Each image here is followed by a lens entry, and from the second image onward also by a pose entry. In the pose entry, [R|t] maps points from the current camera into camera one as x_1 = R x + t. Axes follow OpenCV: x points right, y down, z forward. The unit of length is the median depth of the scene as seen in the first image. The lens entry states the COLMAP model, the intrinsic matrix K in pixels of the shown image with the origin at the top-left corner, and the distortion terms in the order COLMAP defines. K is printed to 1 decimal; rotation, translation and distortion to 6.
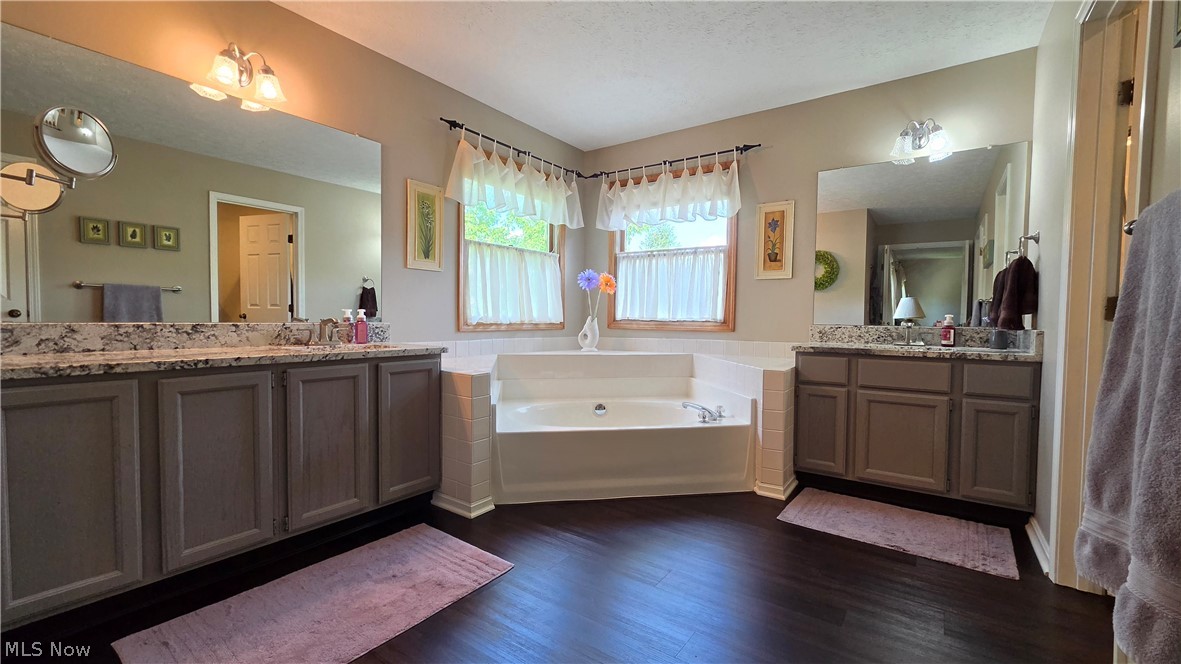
lens RADIAL K [[488.6, 0, 590.5], [0, 488.6, 332.0], [0, 0, 1]] dist [-0.001628, -0.000275]
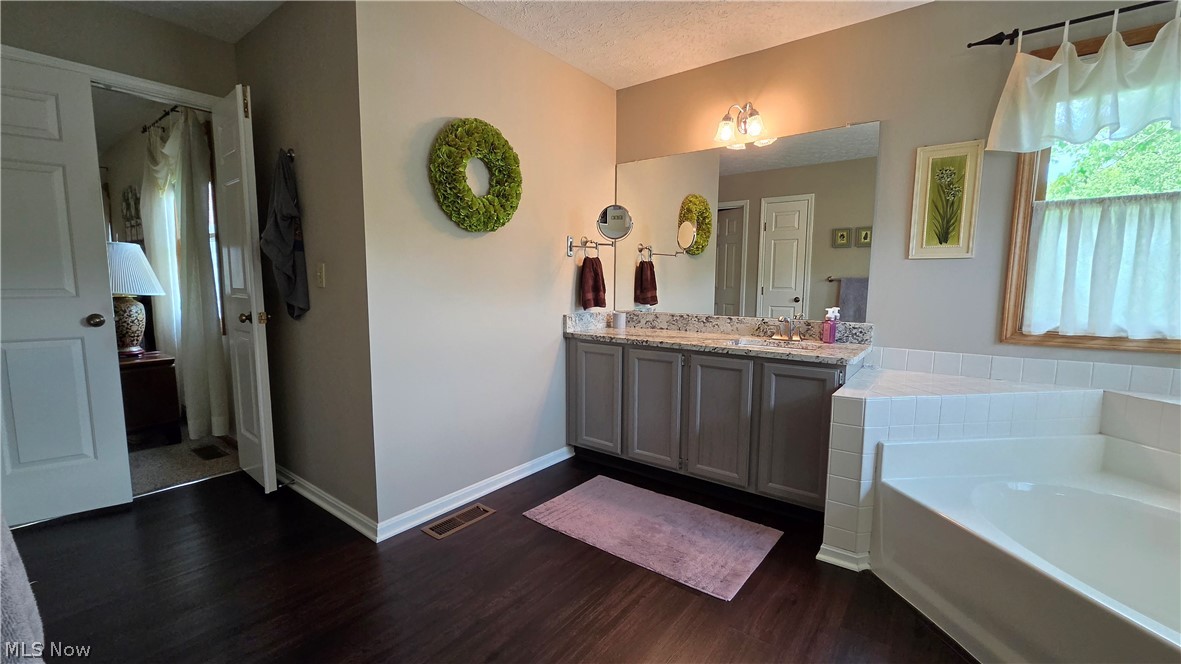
lens RADIAL K [[488.6, 0, 590.5], [0, 488.6, 332.0], [0, 0, 1]] dist [-0.001628, -0.000275]
pose [[-0.035018, 0.088811, -0.995433, 0.600450], [-0.036028, 0.995284, 0.090065, -0.079869], [0.998737, 0.039017, -0.031654, 0.621542]]
